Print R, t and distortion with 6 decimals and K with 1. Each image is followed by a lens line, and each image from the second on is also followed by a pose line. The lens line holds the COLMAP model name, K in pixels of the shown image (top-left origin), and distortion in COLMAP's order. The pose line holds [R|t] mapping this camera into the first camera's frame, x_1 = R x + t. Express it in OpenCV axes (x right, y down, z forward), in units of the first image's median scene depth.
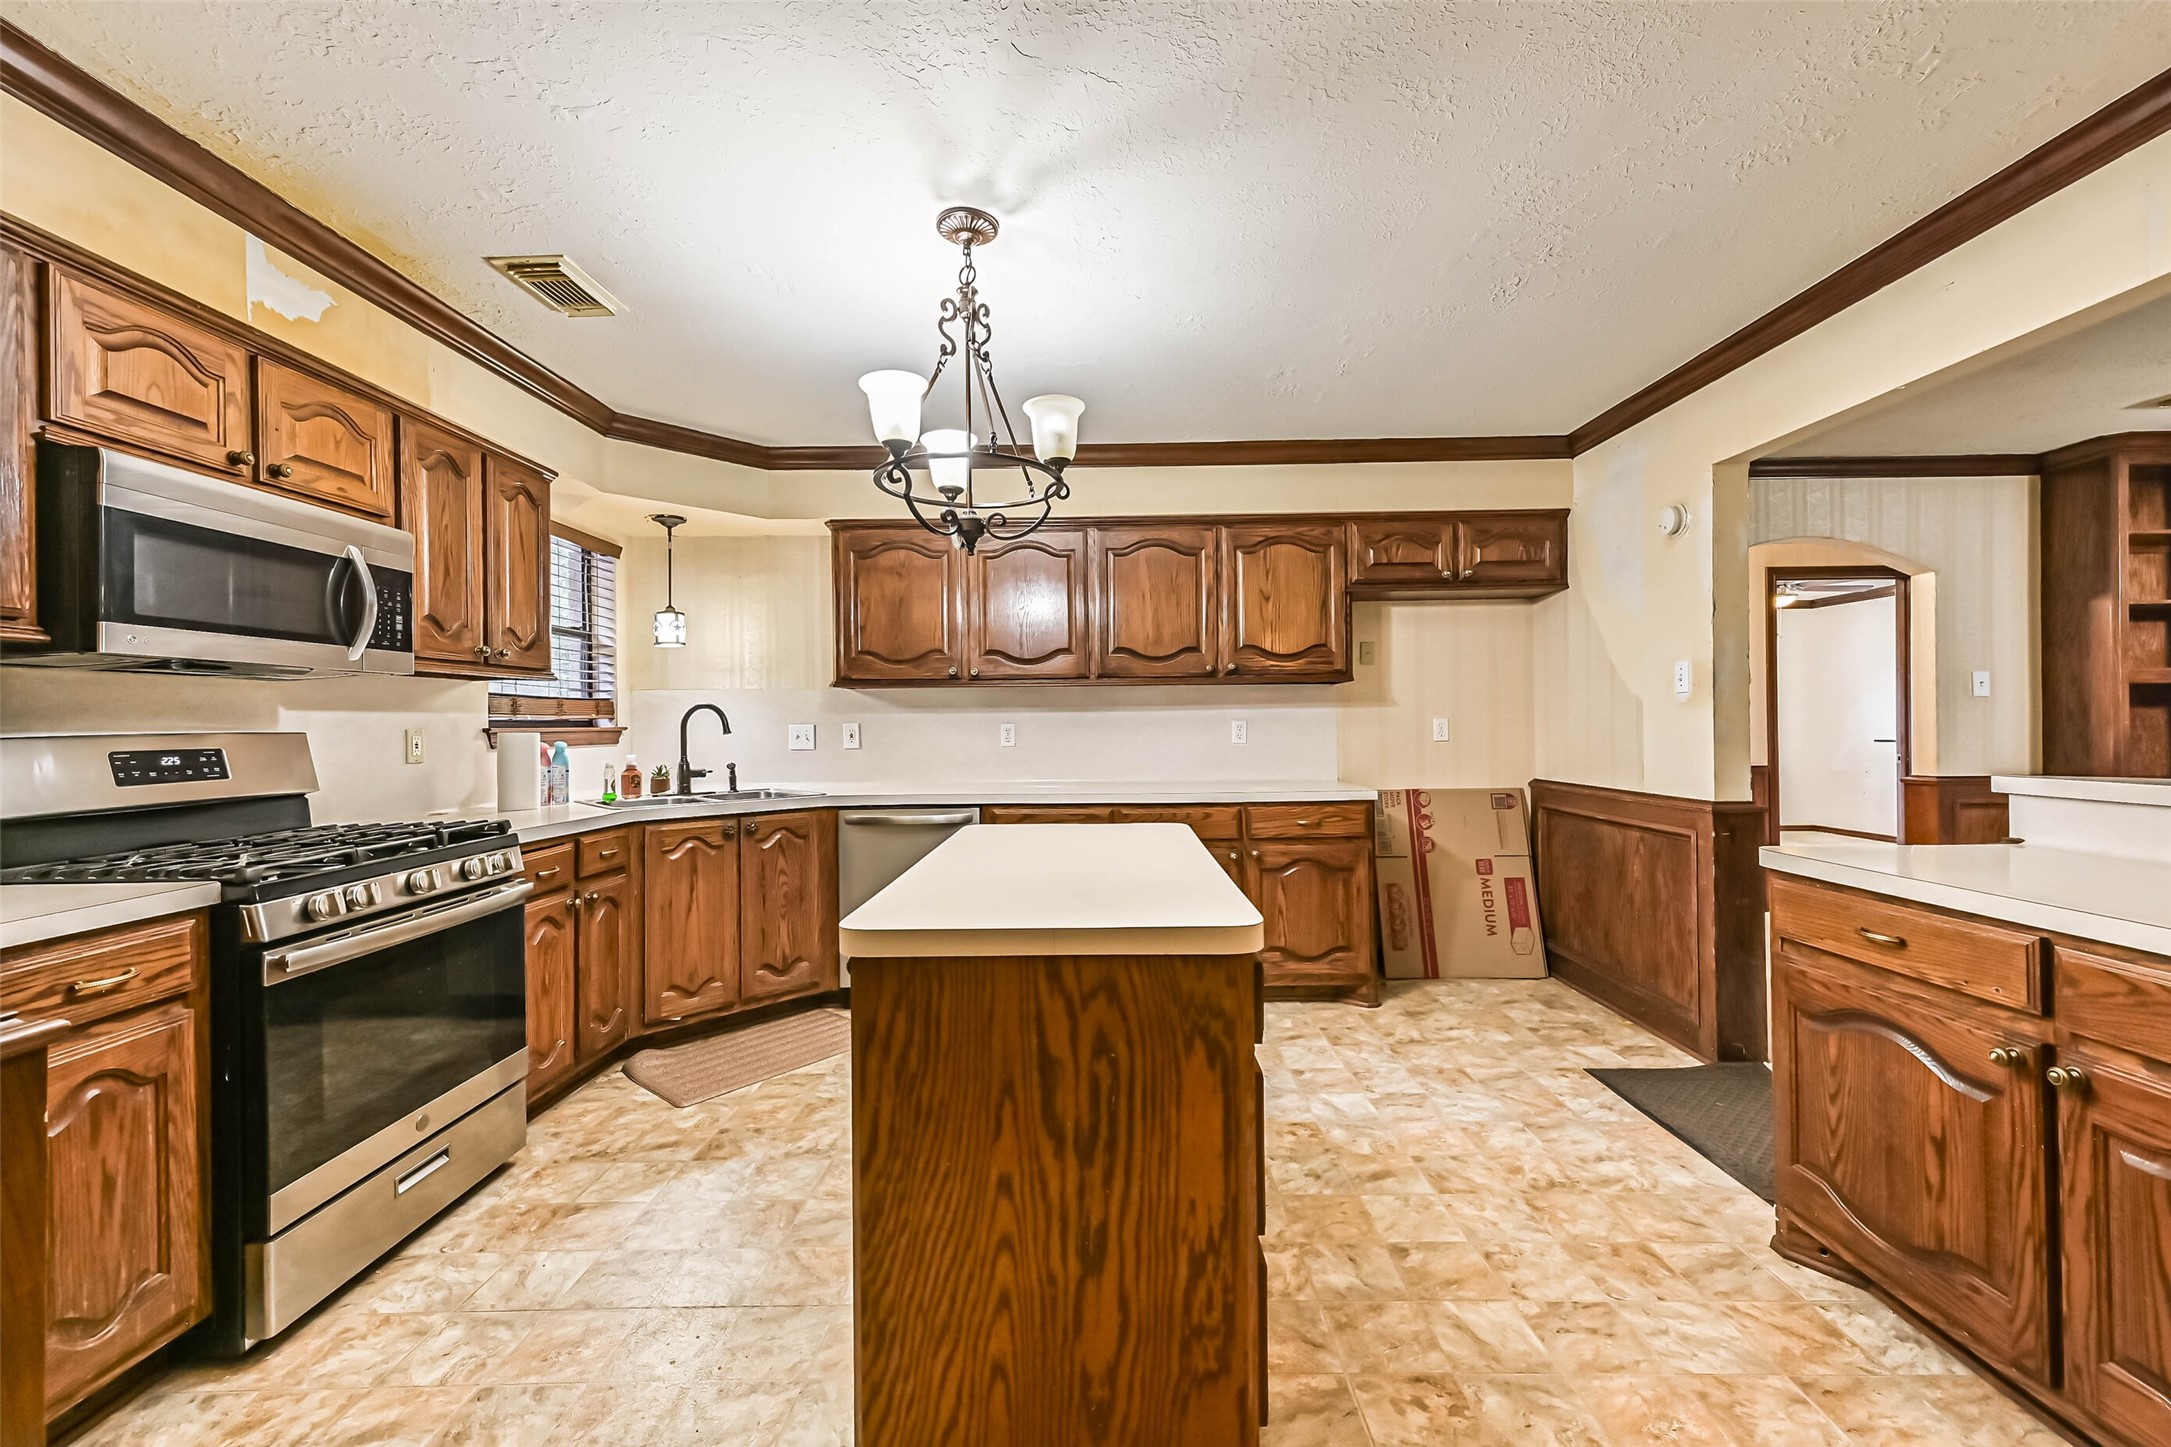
lens RADIAL K [[857.1, 0, 1101.5], [0, 857.1, 722.5], [0, 0, 1]] dist [0.018146, -0.002952]
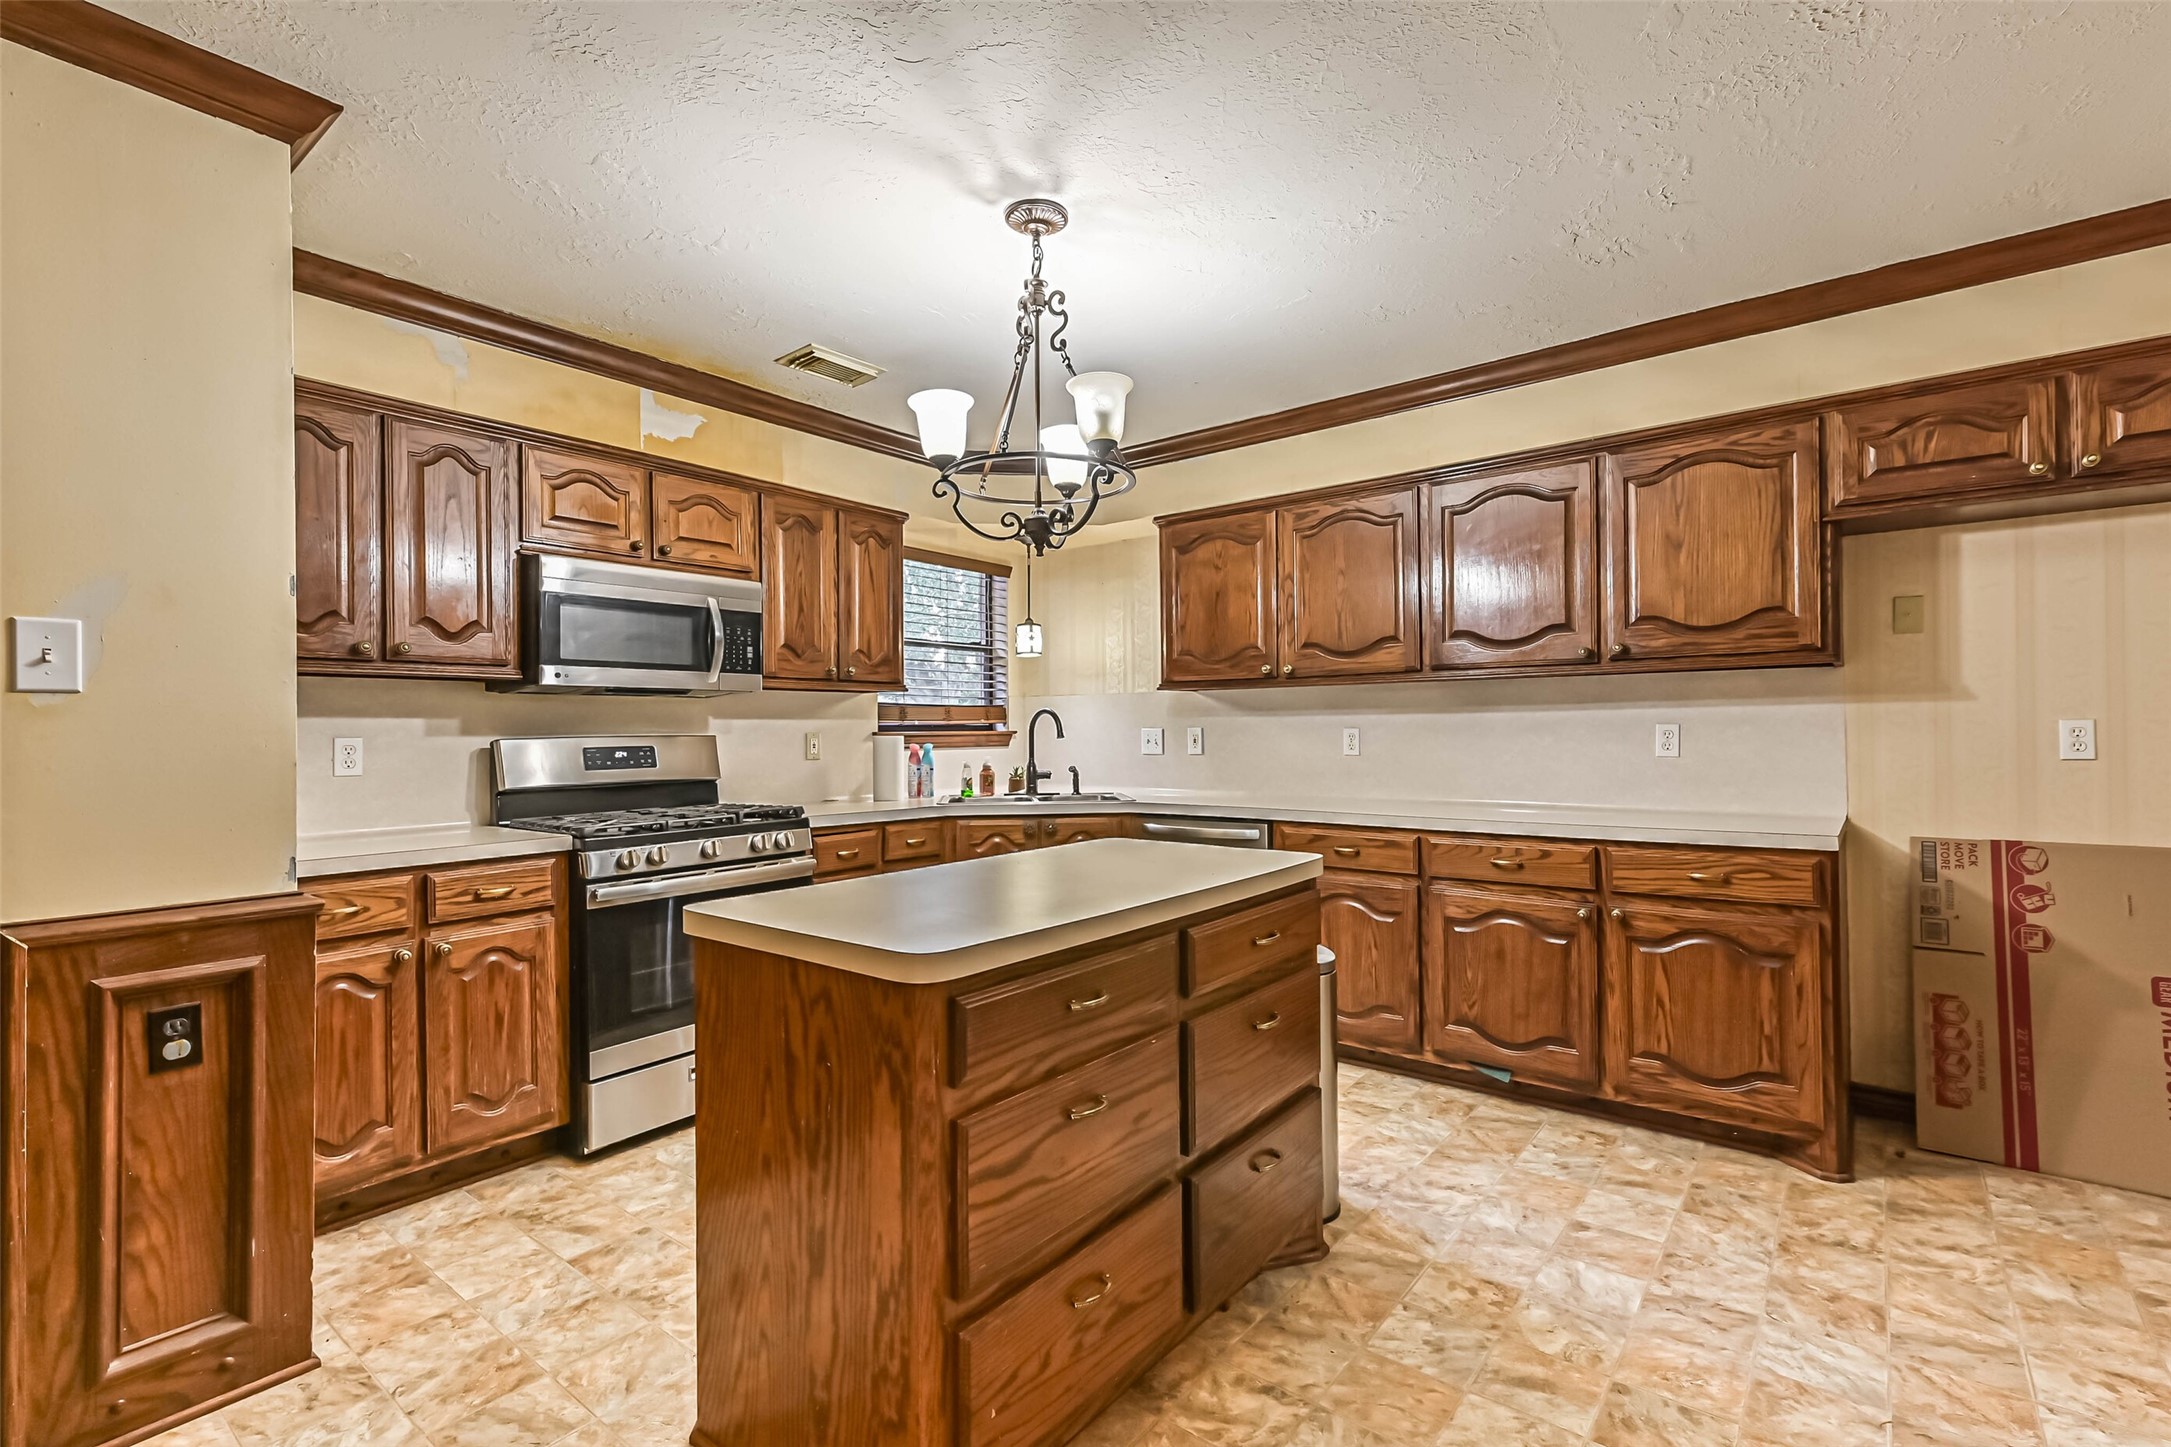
lens RADIAL K [[968.9, 0, 1081.9], [0, 968.9, 724.0], [0, 0, 1]] dist [0.019429, -0.003594]
pose [[0.790488, -0.001663, -0.612475, 0.402149], [0.001531, 0.999999, -0.000740, -0.003739], [0.612475, -0.000353, 0.790490, 0.121286]]
